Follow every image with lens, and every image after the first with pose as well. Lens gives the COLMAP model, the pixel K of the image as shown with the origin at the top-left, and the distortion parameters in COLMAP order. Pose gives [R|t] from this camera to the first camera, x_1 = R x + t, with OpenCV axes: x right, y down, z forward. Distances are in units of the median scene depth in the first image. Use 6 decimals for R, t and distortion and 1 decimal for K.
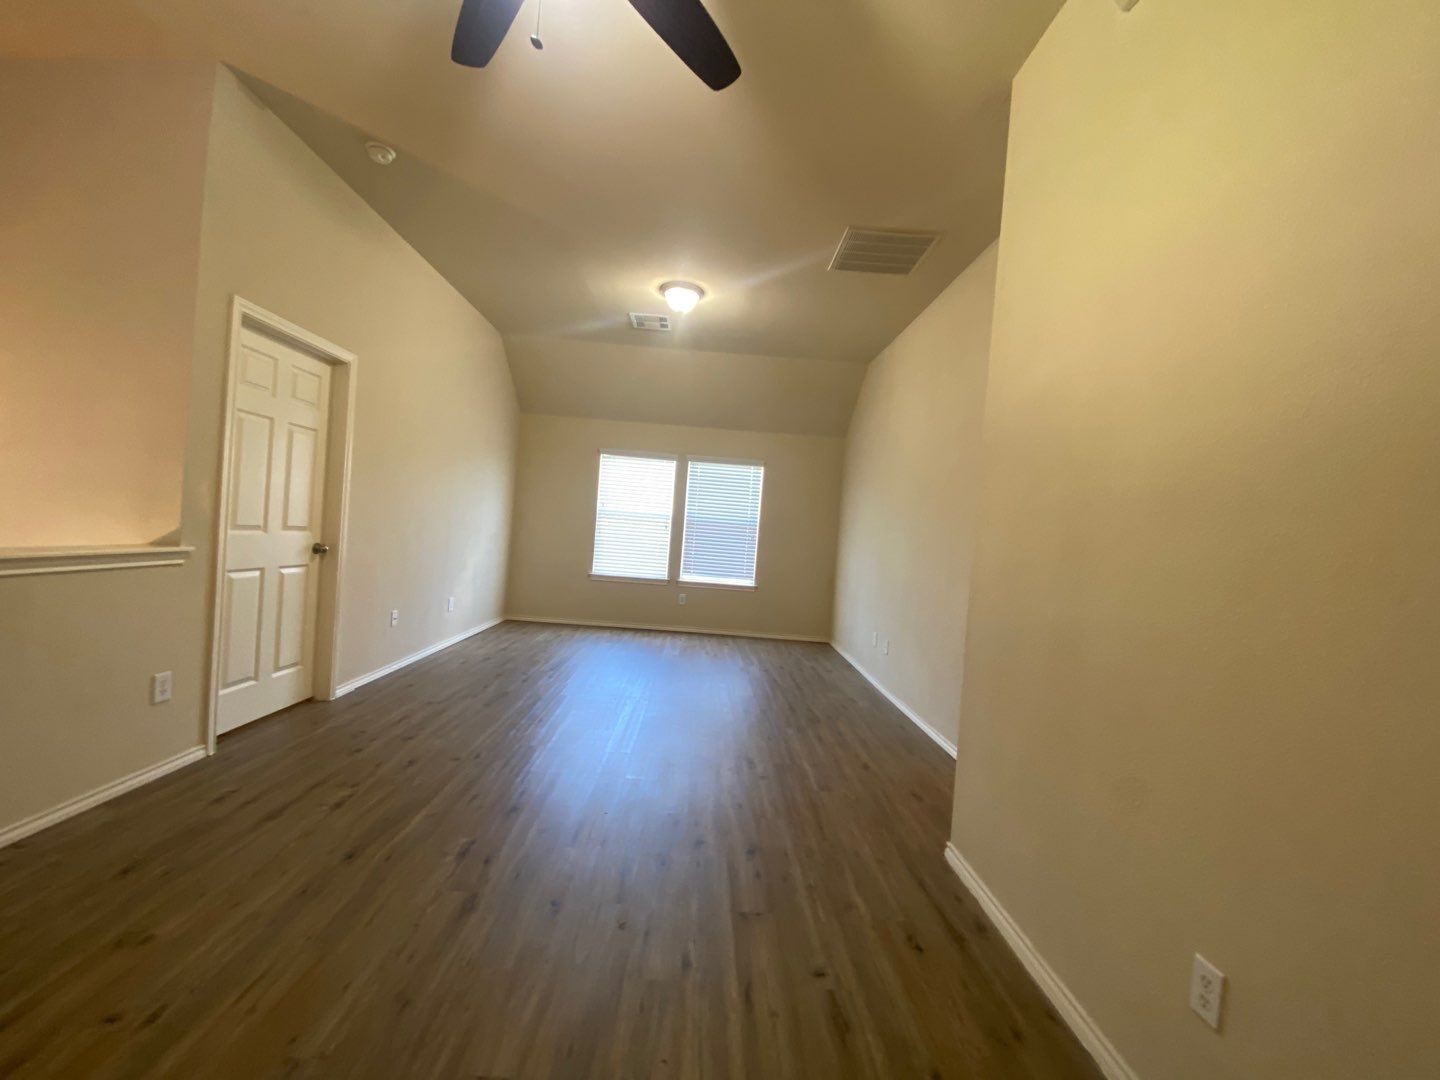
lens RADIAL K [[583.7, 0, 707.0], [0, 583.7, 545.0], [0, 0, 1]] dist [0.024705, -0.019373]
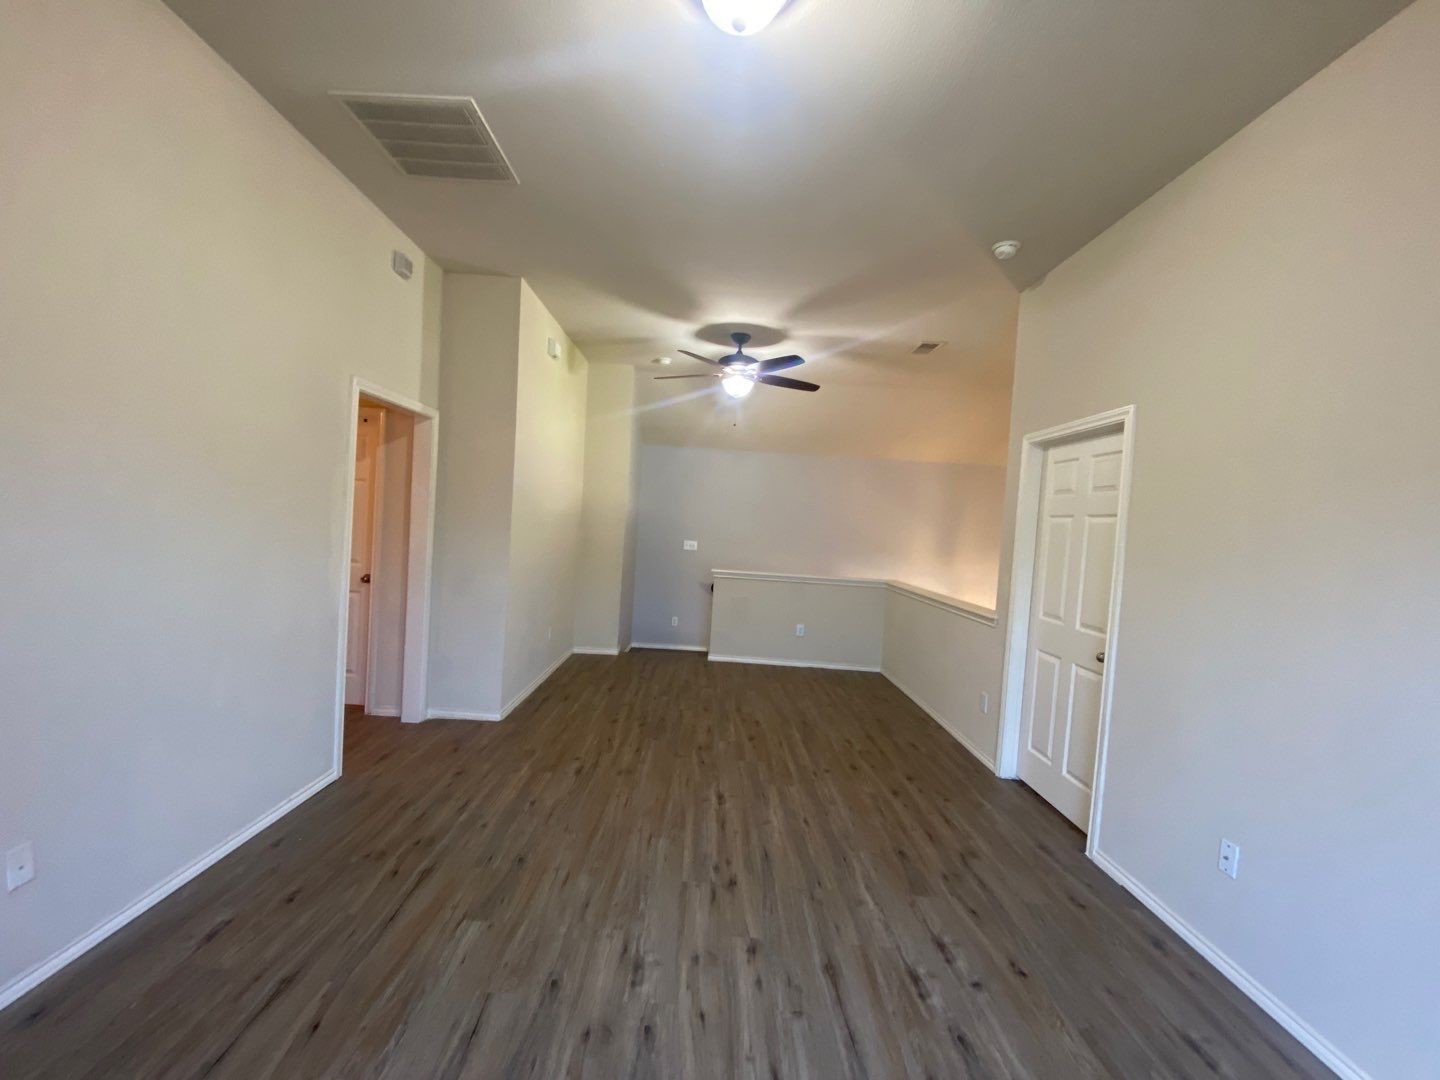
lens RADIAL K [[583.7, 0, 707.0], [0, 583.7, 545.0], [0, 0, 1]] dist [0.024705, -0.019373]
pose [[-0.990374, -0.138305, 0.005625, -0.103865], [-0.137711, 0.988596, 0.060939, -0.132705], [-0.013989, 0.059578, -0.998126, 1.976980]]
